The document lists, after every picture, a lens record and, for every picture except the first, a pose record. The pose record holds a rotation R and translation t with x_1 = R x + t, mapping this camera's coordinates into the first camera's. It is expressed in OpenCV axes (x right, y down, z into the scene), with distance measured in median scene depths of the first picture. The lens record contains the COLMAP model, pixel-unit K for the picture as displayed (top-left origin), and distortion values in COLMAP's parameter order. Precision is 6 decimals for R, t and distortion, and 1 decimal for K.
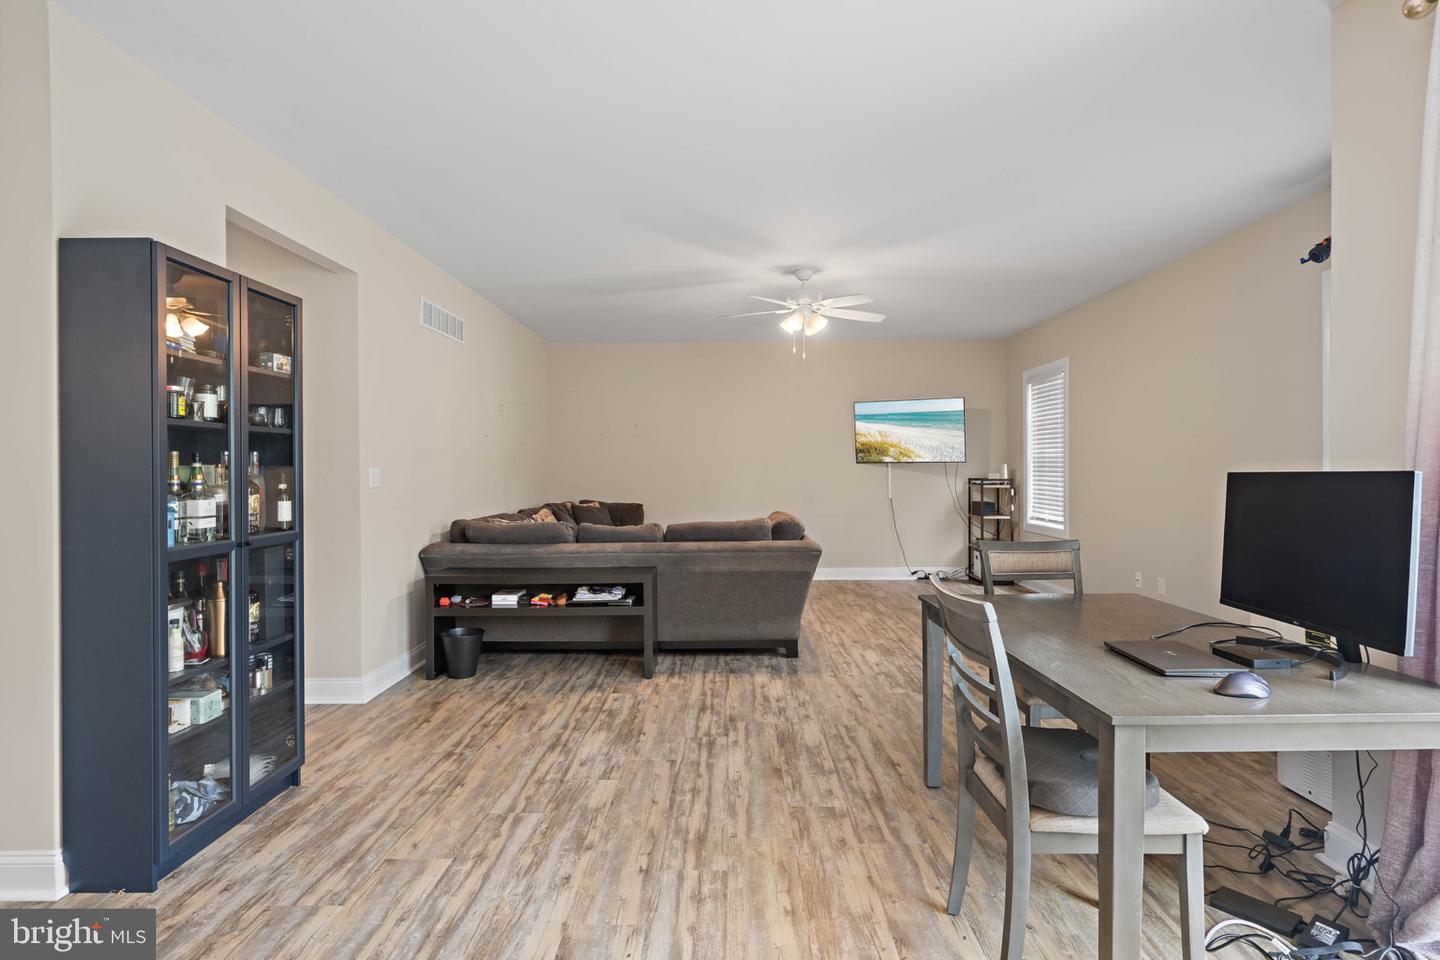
lens RADIAL K [[793.8, 0, 726.5], [0, 793.8, 470.2], [0, 0, 1]] dist [0.003896, 0.001737]
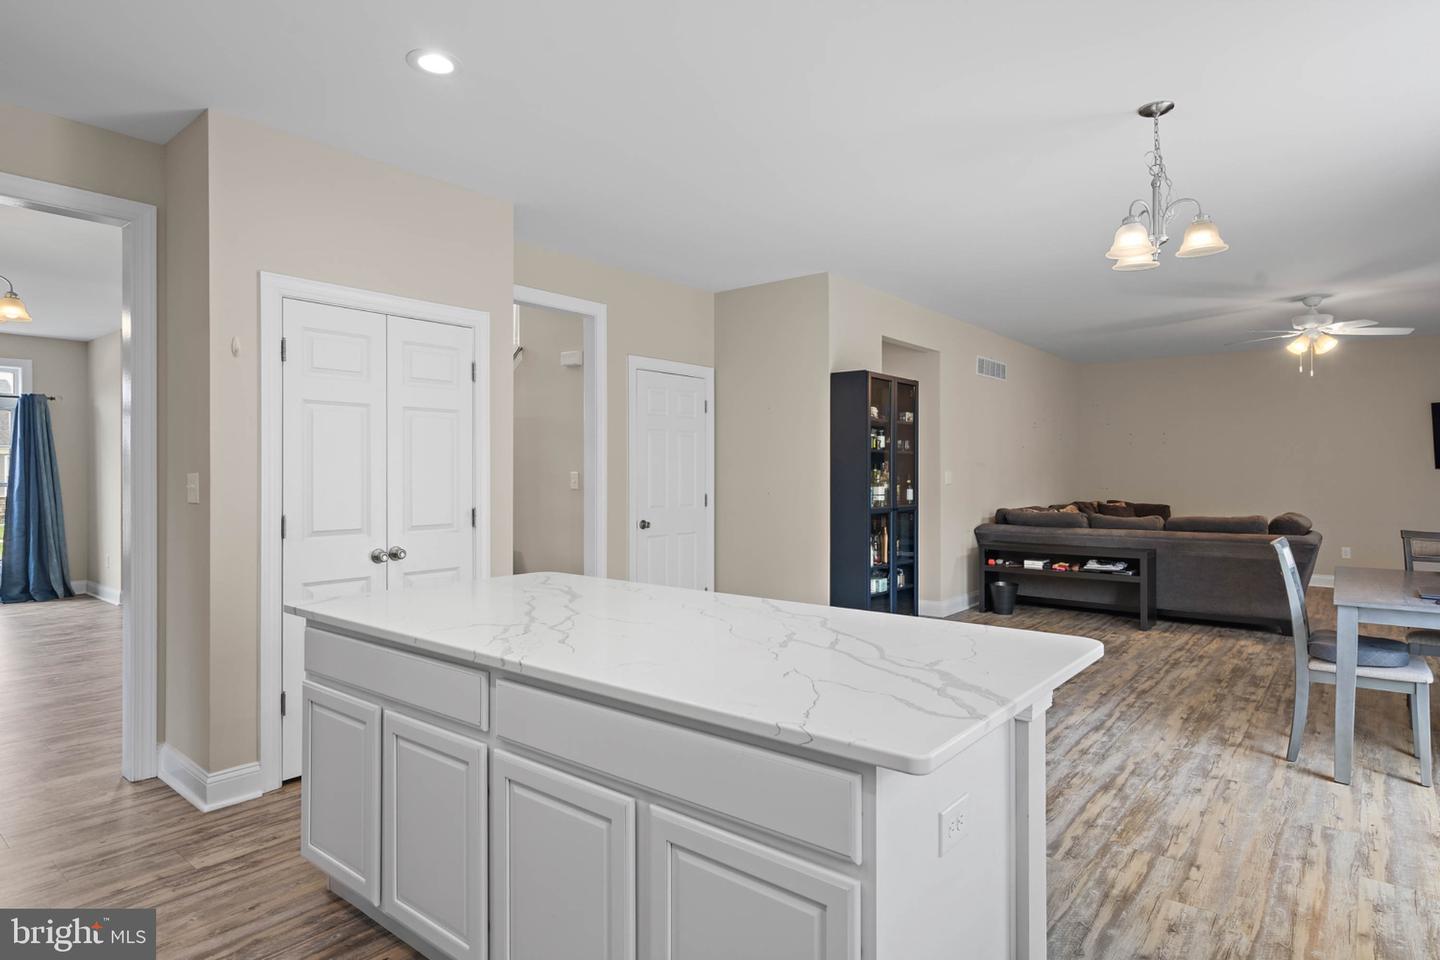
lens RADIAL K [[793.8, 0, 726.5], [0, 793.8, 470.2], [0, 0, 1]] dist [0.003896, 0.001737]
pose [[0.790896, 0.004272, -0.611936, 0.159099], [-0.006564, 0.999977, -0.001501, -0.000400], [0.611915, 0.005204, 0.790906, -0.473256]]
